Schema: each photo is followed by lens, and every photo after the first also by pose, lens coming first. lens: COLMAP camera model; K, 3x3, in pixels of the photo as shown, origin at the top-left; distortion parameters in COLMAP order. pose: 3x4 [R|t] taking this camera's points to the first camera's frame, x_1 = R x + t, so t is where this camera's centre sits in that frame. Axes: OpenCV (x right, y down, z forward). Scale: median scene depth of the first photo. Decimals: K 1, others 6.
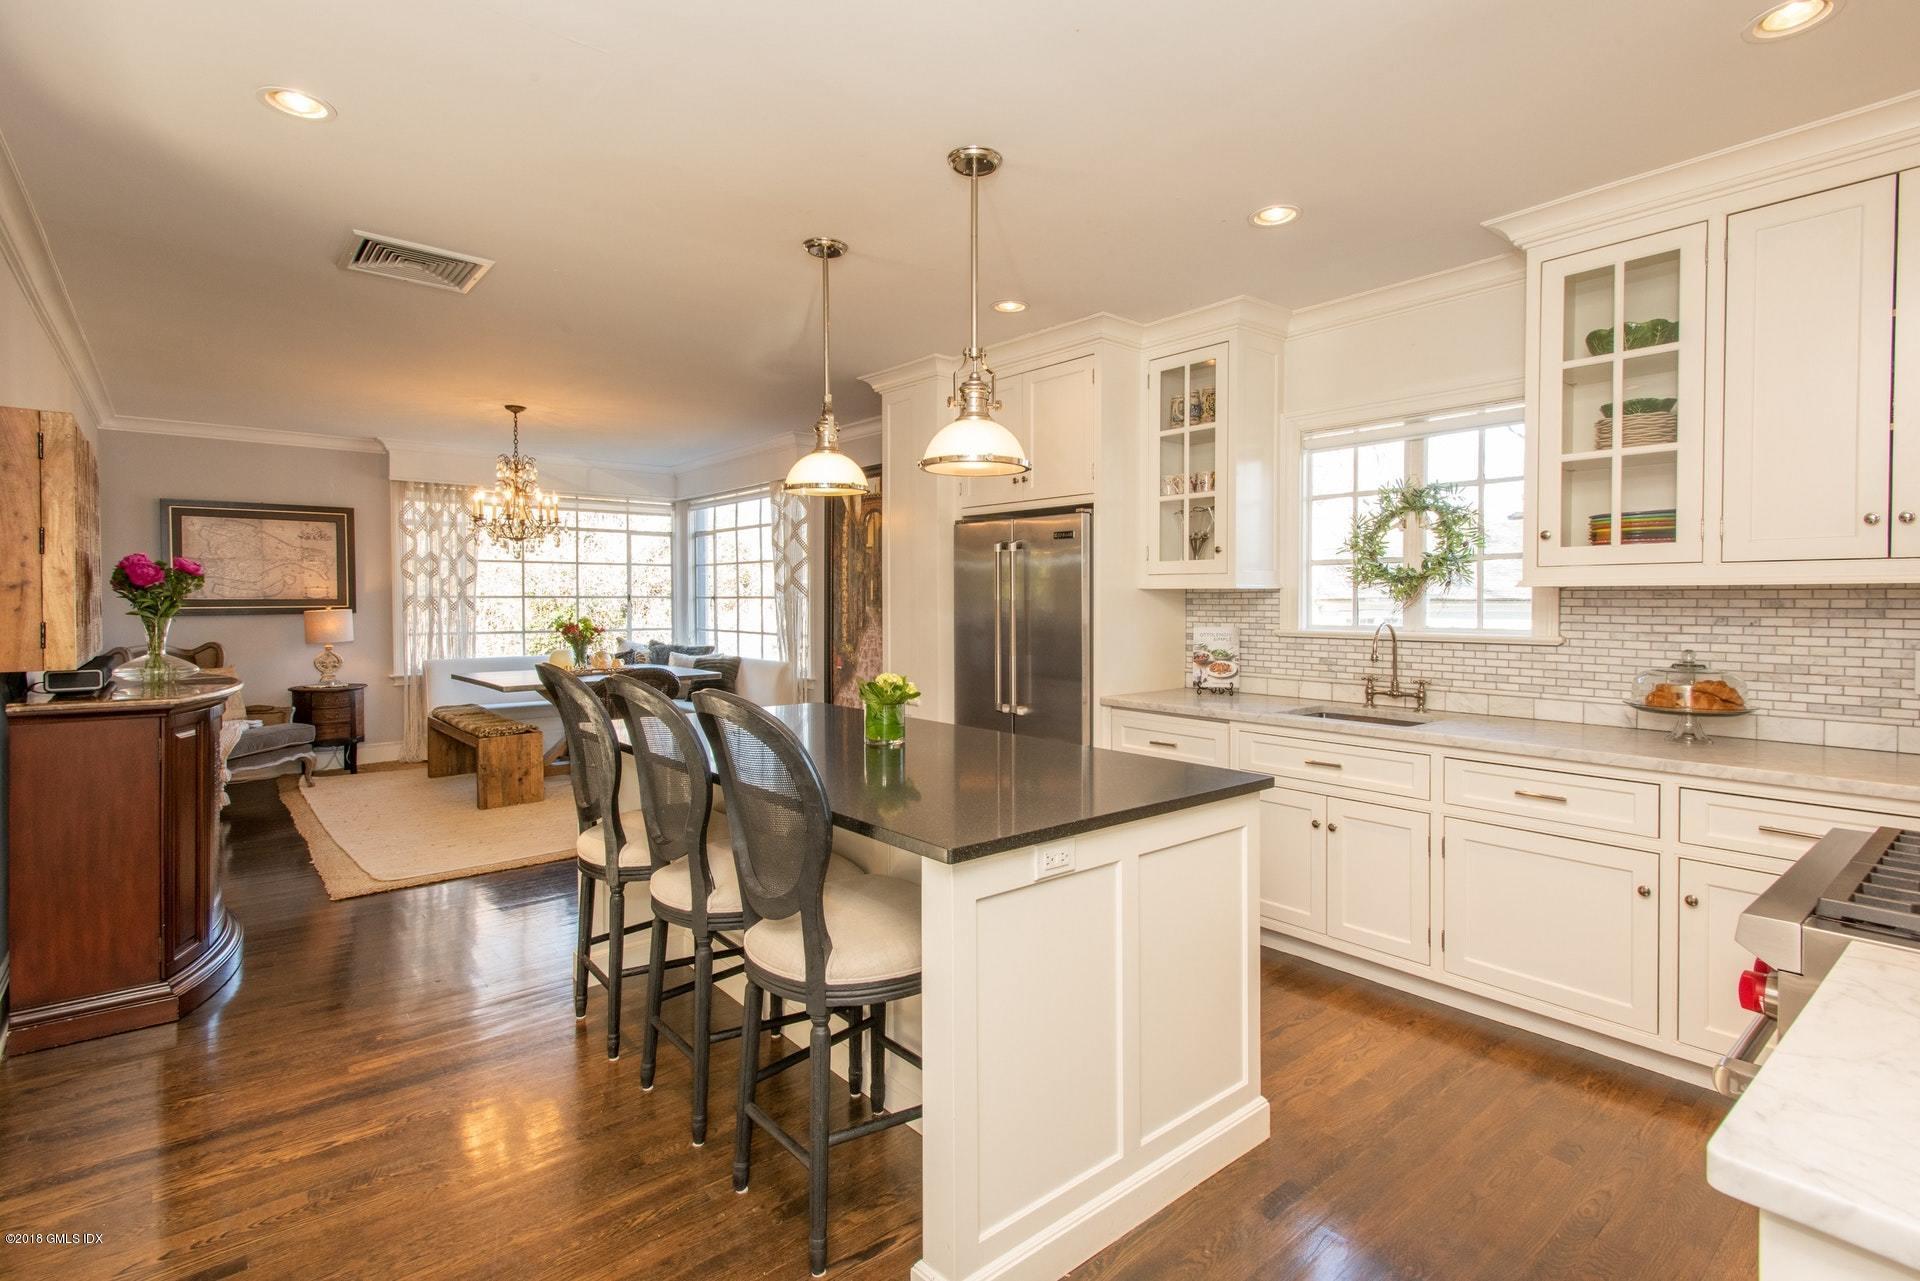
lens RADIAL K [[911.6, 0, 967.9], [0, 911.6, 611.0], [0, 0, 1]] dist [0.000319, -0.000535]
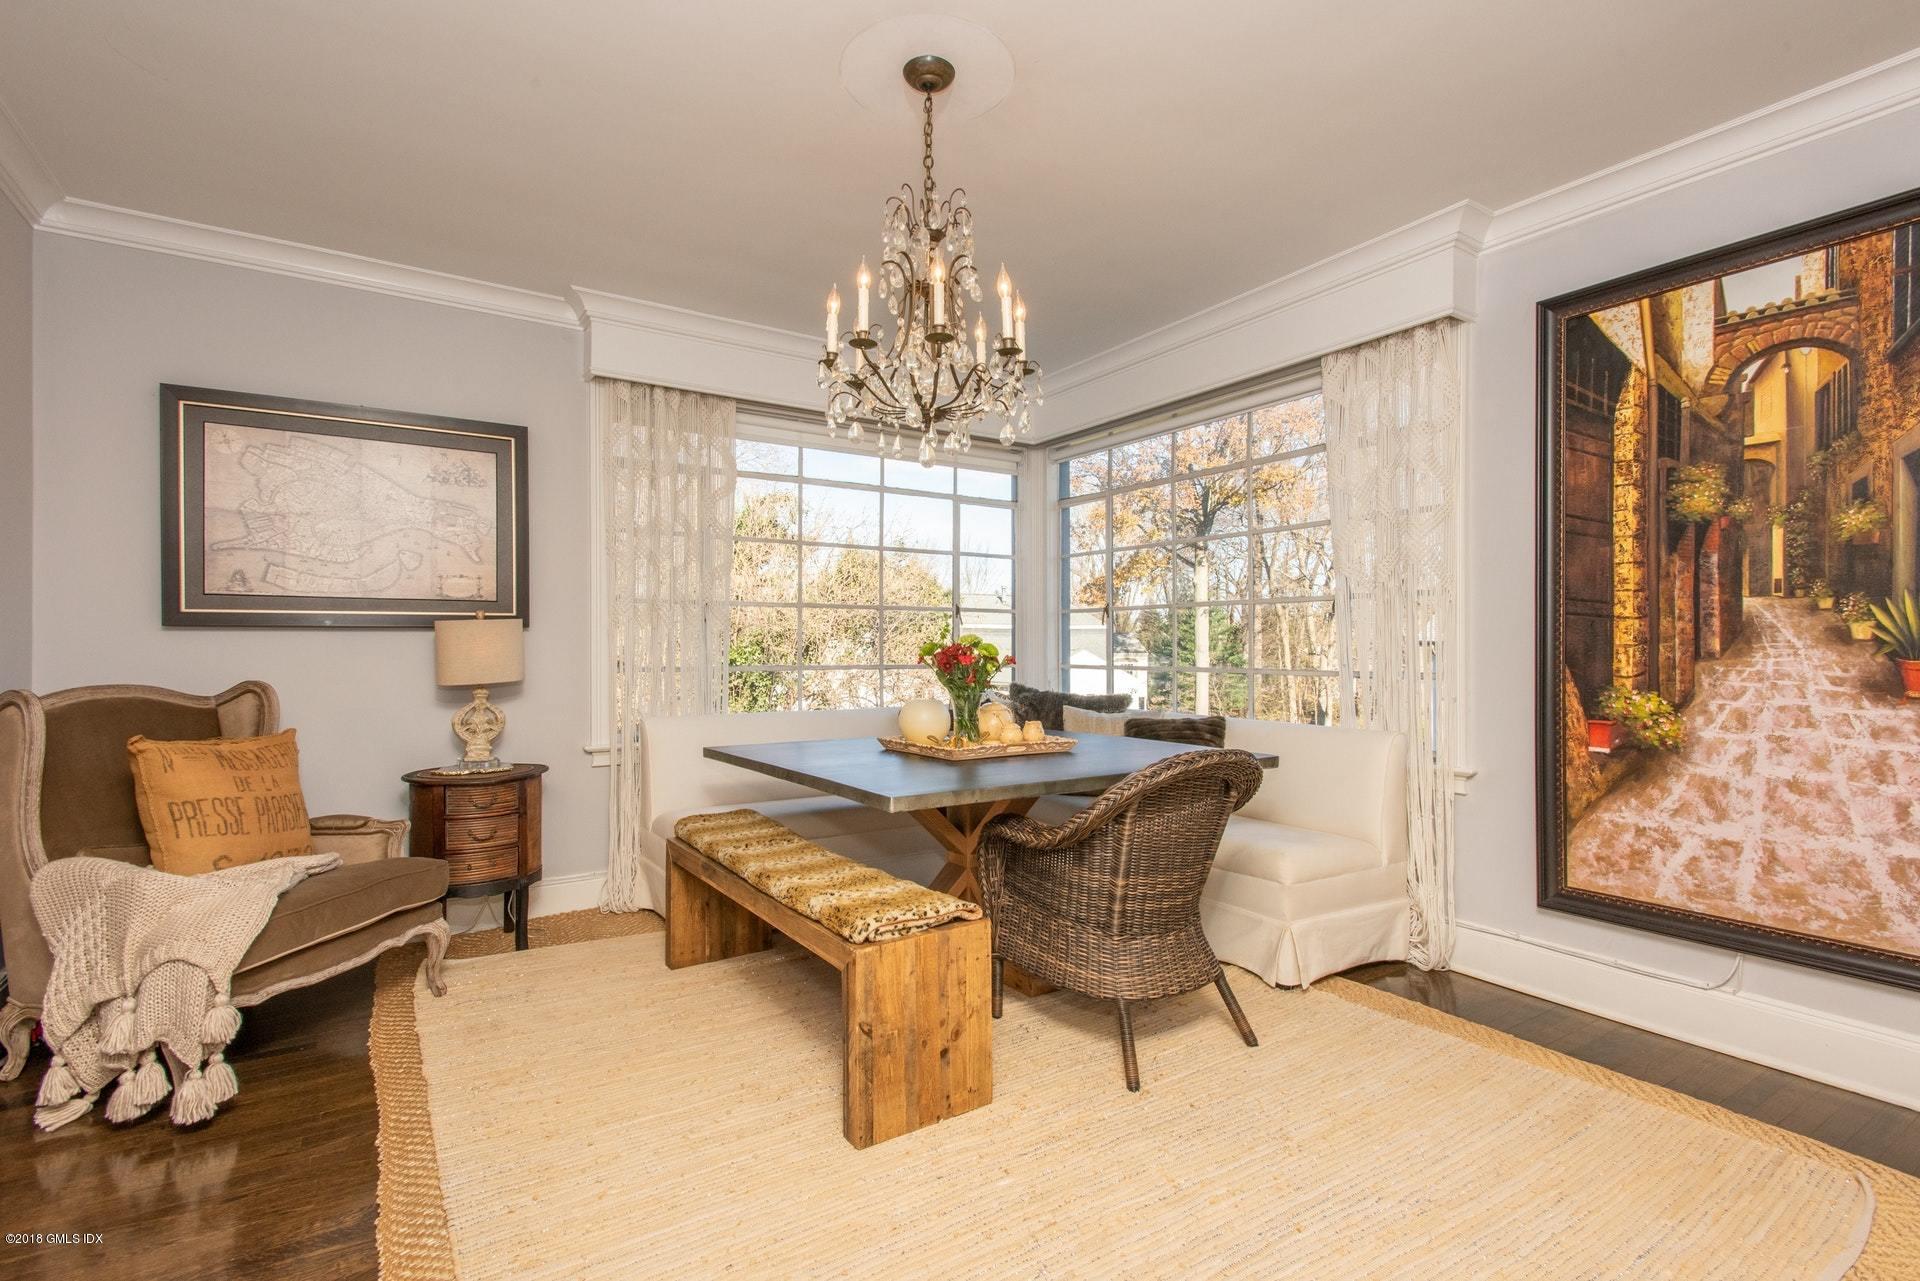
lens RADIAL K [[904.5, 0, 960.0], [0, 904.5, 640.5], [0, 0, 1]] dist [0.003788, -0.000134]
pose [[0.991323, -0.000083, -0.131450, -0.377043], [-0.002579, 0.999795, -0.020081, 0.021156], [0.131424, 0.020246, 0.991119, 0.546110]]
